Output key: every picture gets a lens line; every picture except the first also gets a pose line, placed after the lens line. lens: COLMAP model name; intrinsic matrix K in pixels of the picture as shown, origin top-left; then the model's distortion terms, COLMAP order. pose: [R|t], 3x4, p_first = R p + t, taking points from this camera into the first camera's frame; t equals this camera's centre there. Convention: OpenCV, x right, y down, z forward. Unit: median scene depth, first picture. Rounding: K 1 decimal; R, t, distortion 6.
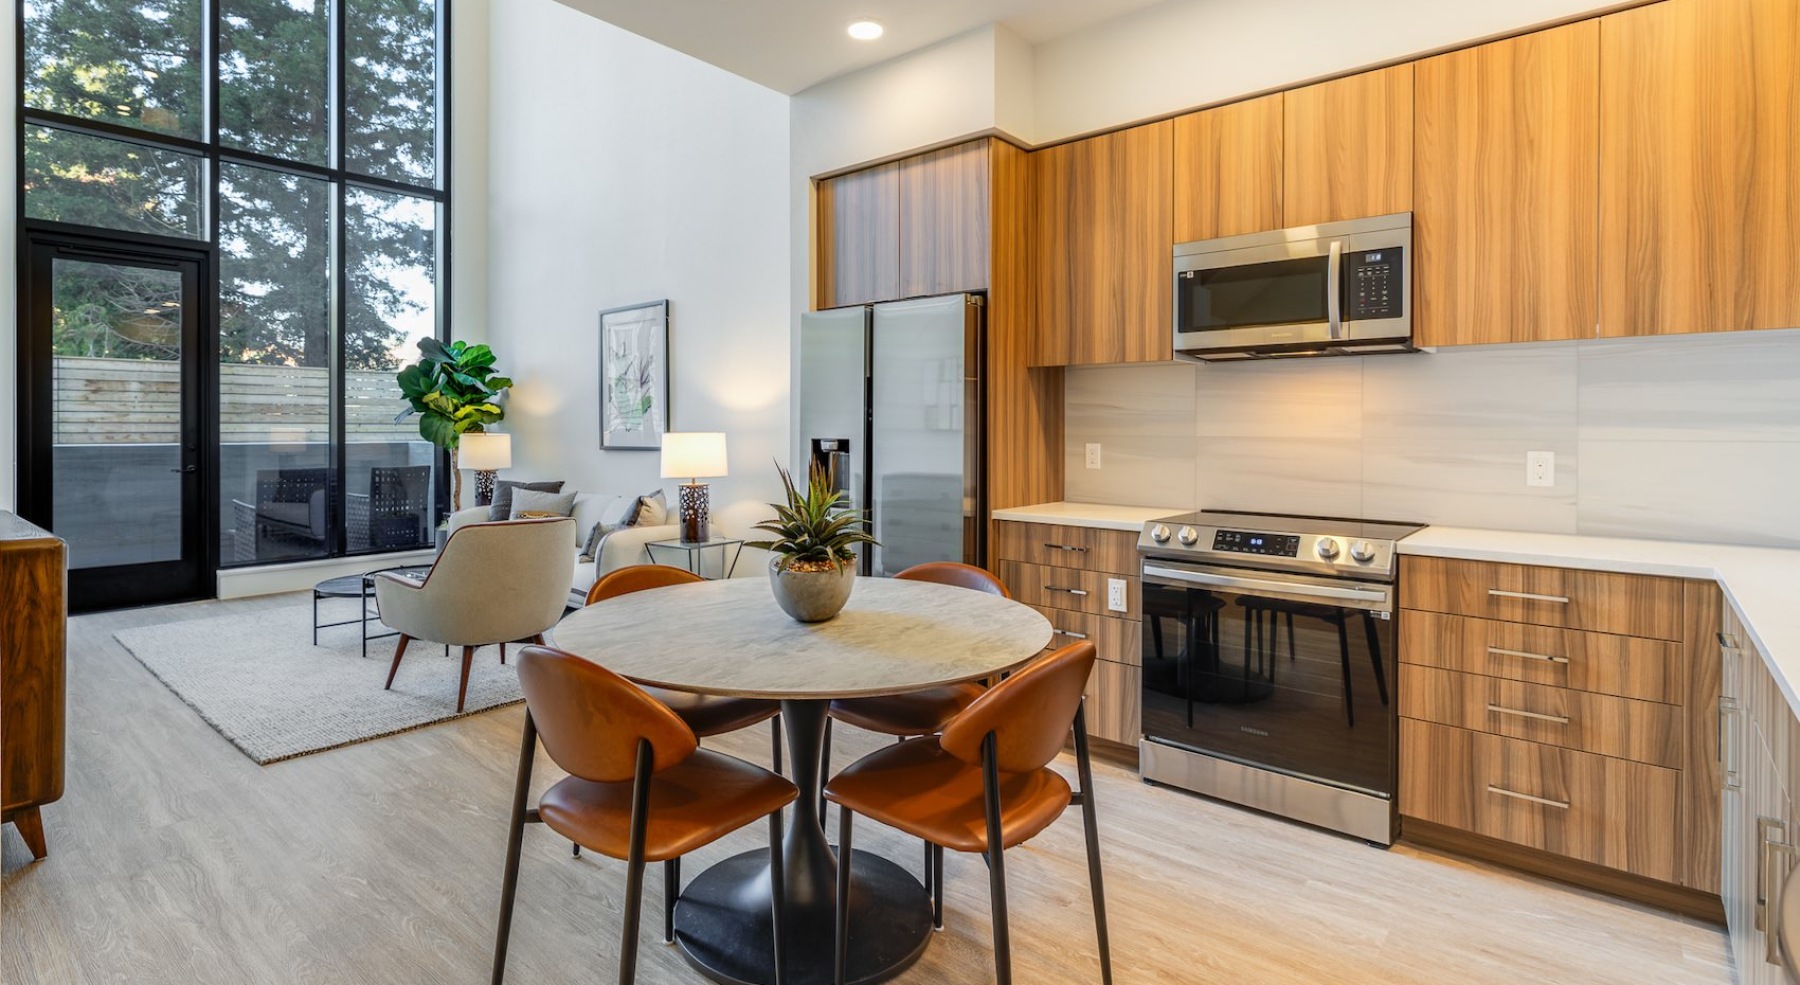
lens RADIAL K [[863.6, 0, 830.1], [0, 863.6, 428.0], [0, 0, 1]] dist [0.002167, 0.000213]
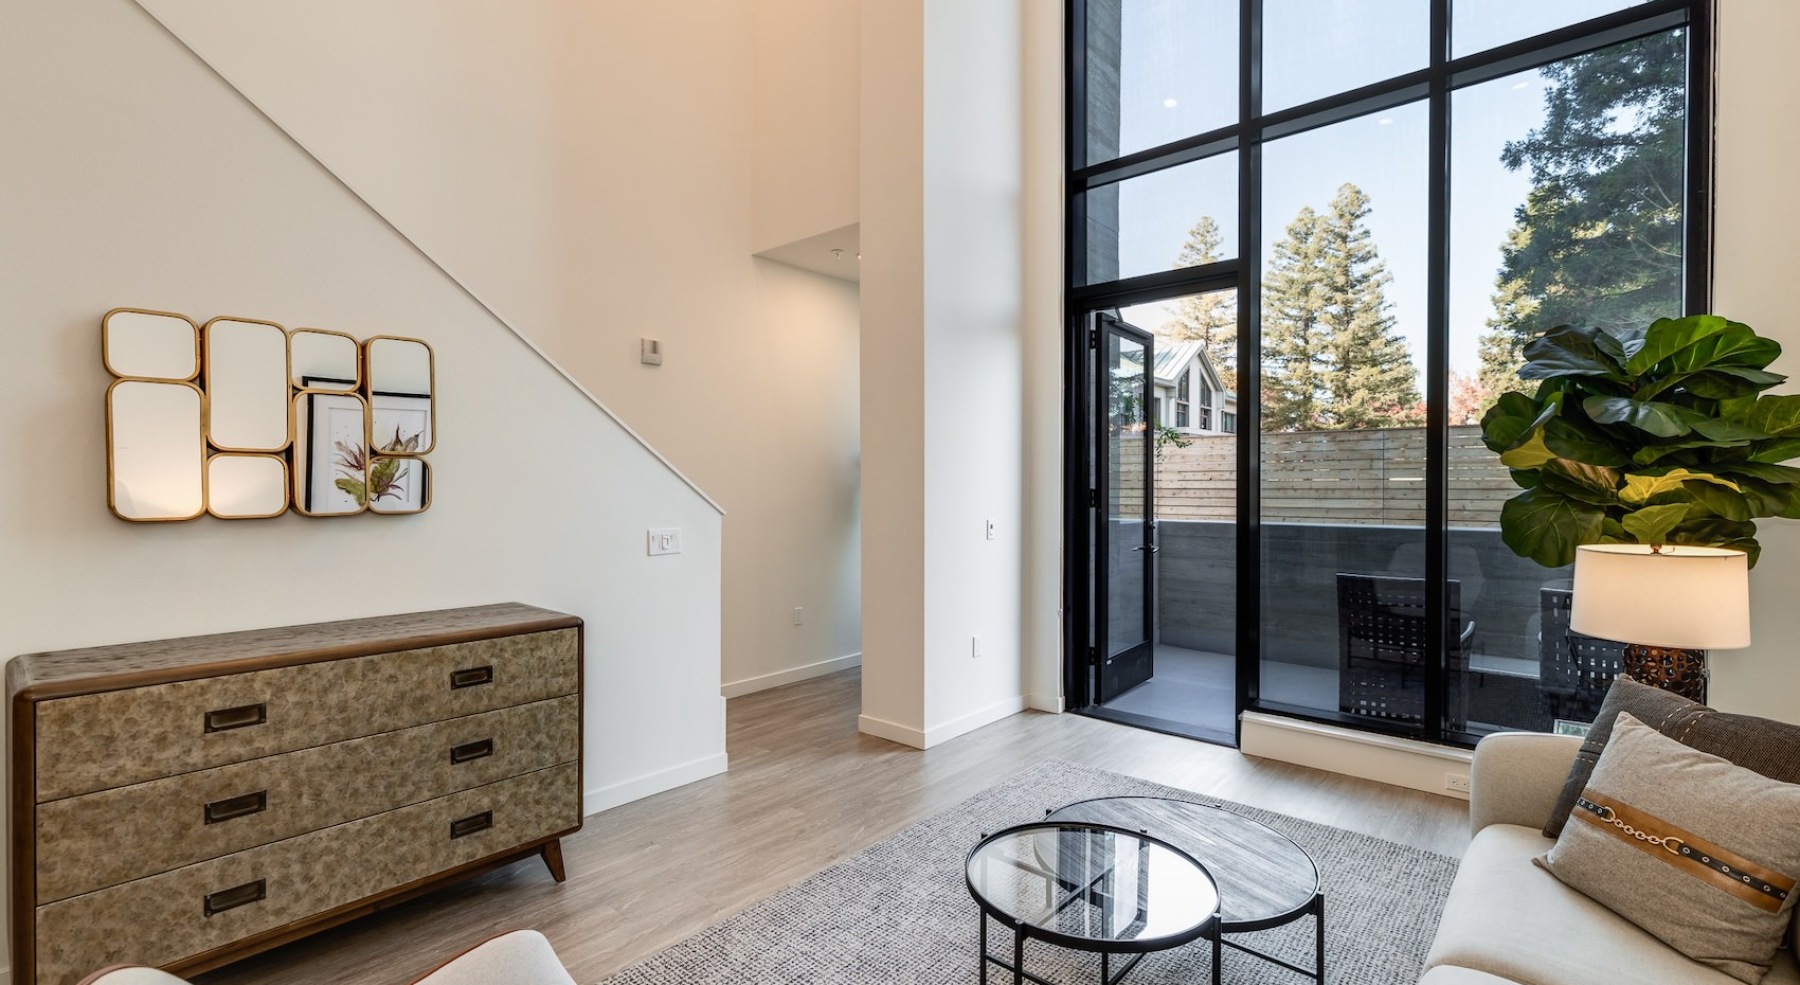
lens RADIAL K [[780.3, 0, 901.9], [0, 780.3, 494.5], [0, 0, 1]] dist [-0.001288, 0.000047]
pose [[0.033756, 0.007391, -0.999403, -0.065130], [0.000032, 0.999973, 0.007396, -0.018536], [0.999430, -0.000282, 0.033754, 0.632898]]
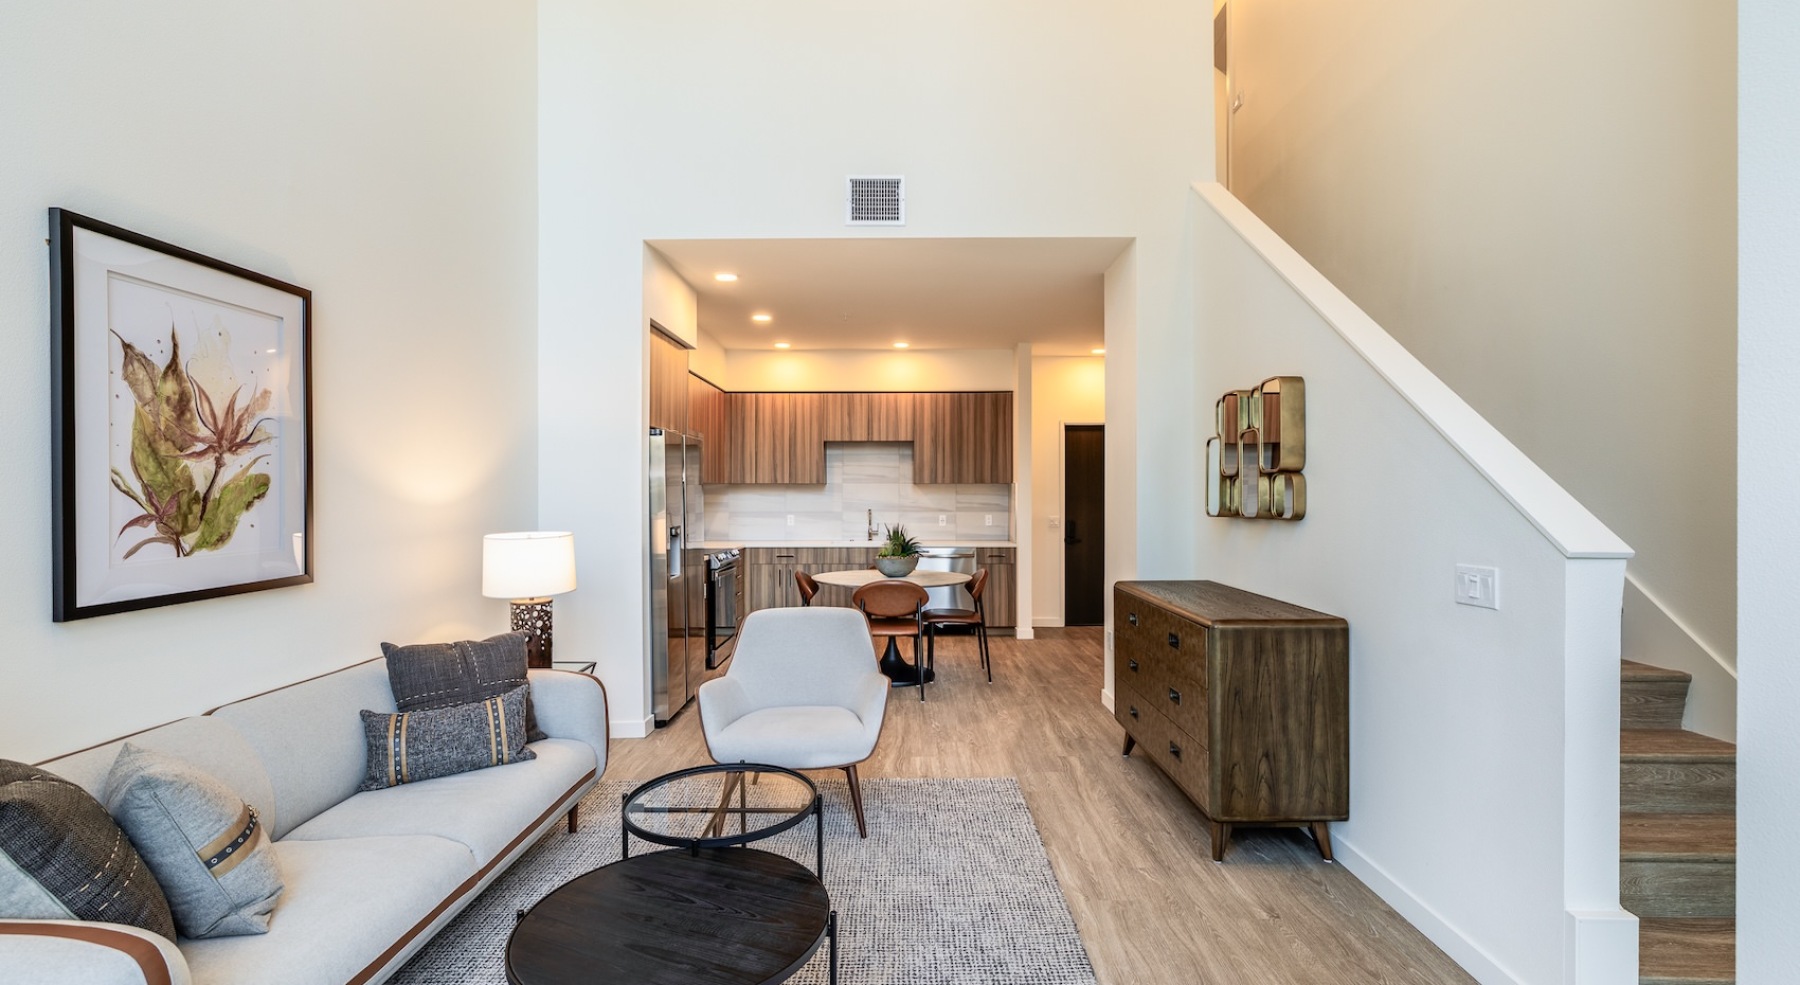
lens RADIAL K [[793.7, 0, 899.7], [0, 793.7, 496.5], [0, 0, 1]] dist [-0.000452, 0.000035]
pose [[-0.671783, -0.005381, 0.740729, -0.658829], [-0.002252, 0.999984, 0.005222, -0.023442], [-0.740745, 0.001840, -0.671784, 0.893533]]
